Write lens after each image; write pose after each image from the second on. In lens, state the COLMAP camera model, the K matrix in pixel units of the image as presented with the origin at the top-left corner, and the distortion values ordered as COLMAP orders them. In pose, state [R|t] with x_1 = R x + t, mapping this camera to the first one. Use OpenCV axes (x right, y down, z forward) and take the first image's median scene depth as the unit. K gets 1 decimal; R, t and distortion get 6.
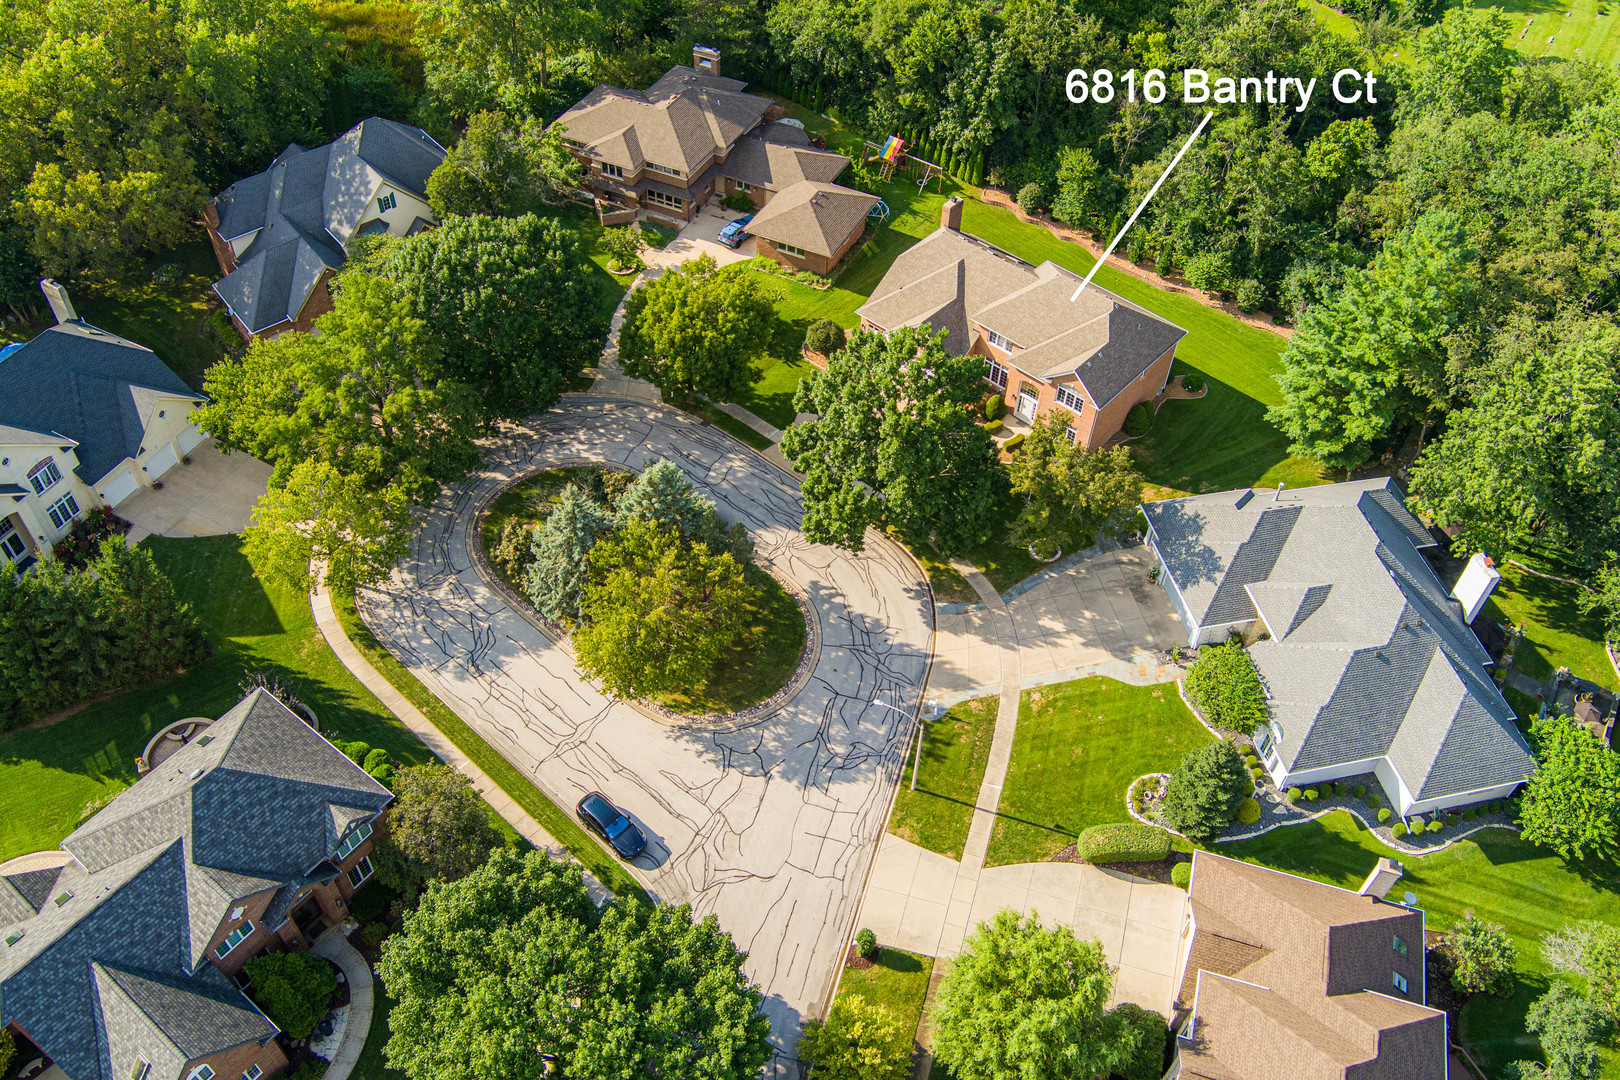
lens RADIAL K [[1292.6, 0, 810.0], [0, 1292.6, 540.0], [0, 0, 1]] dist [-0.008271, -0.009075]
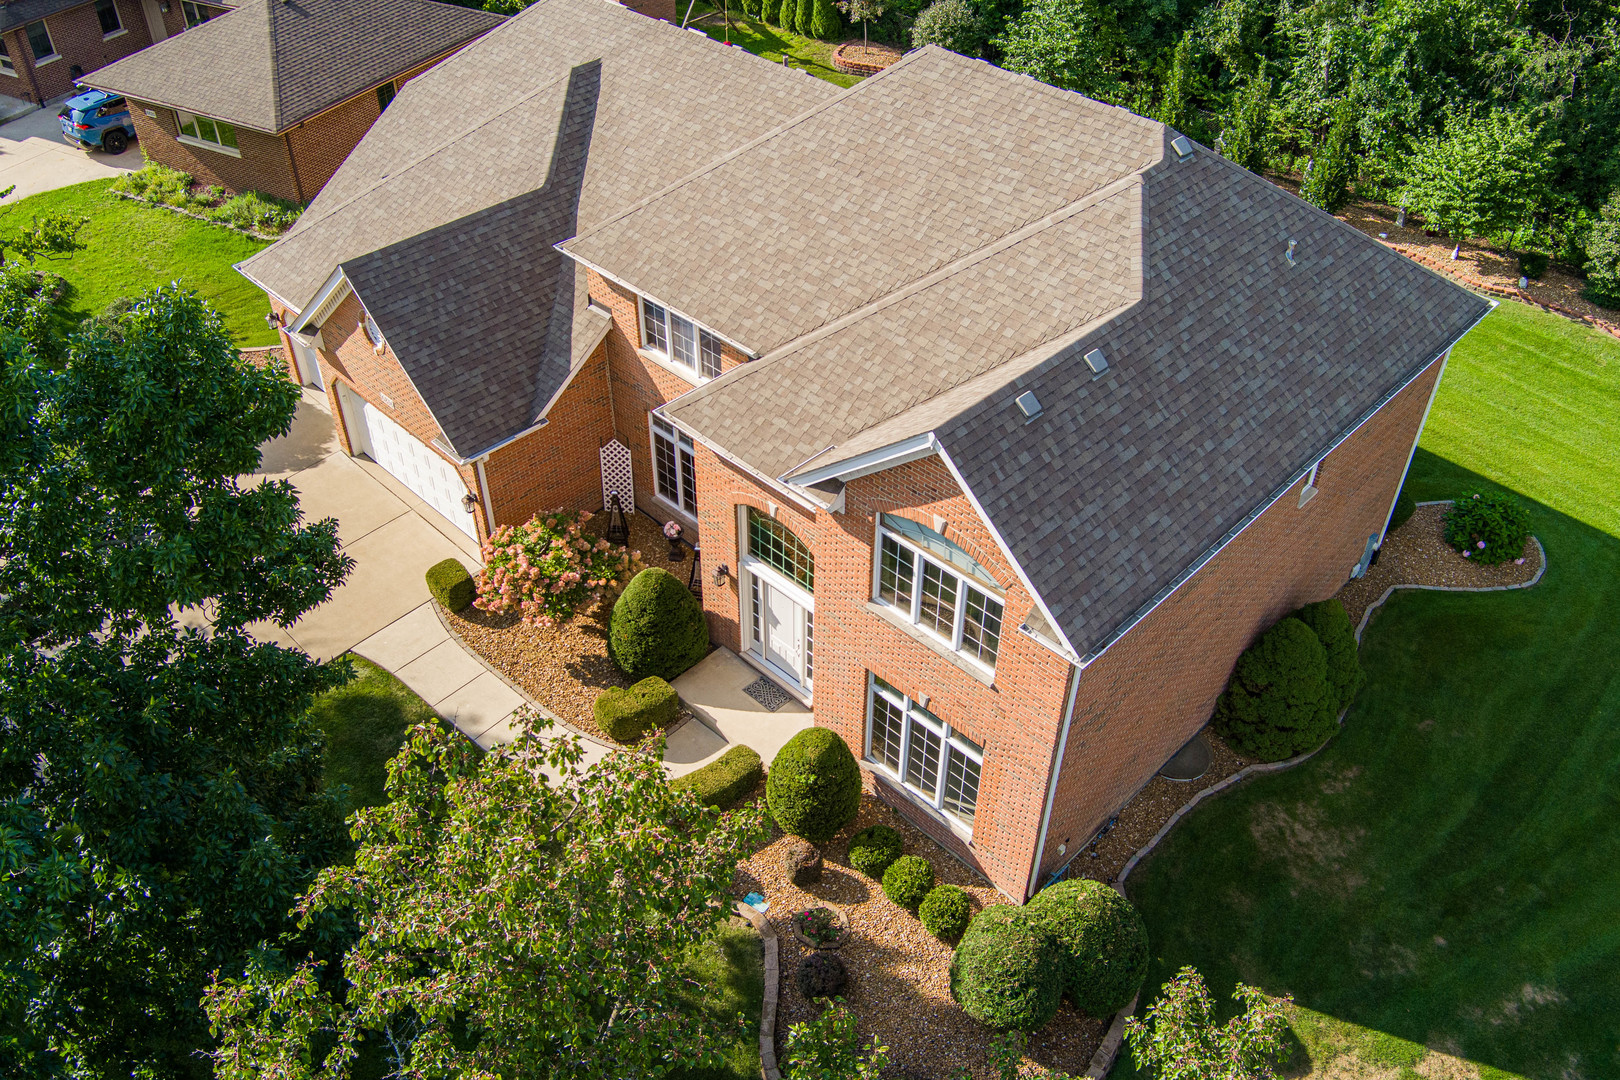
lens RADIAL K [[1292.6, 0, 810.0], [0, 1292.6, 540.0], [0, 0, 1]] dist [-0.008271, -0.009075]
pose [[0.998102, 0.011001, -0.060587, 0.185369], [-0.018621, 0.991770, -0.126673, -0.088397], [0.058695, 0.127561, 0.990092, 0.773230]]
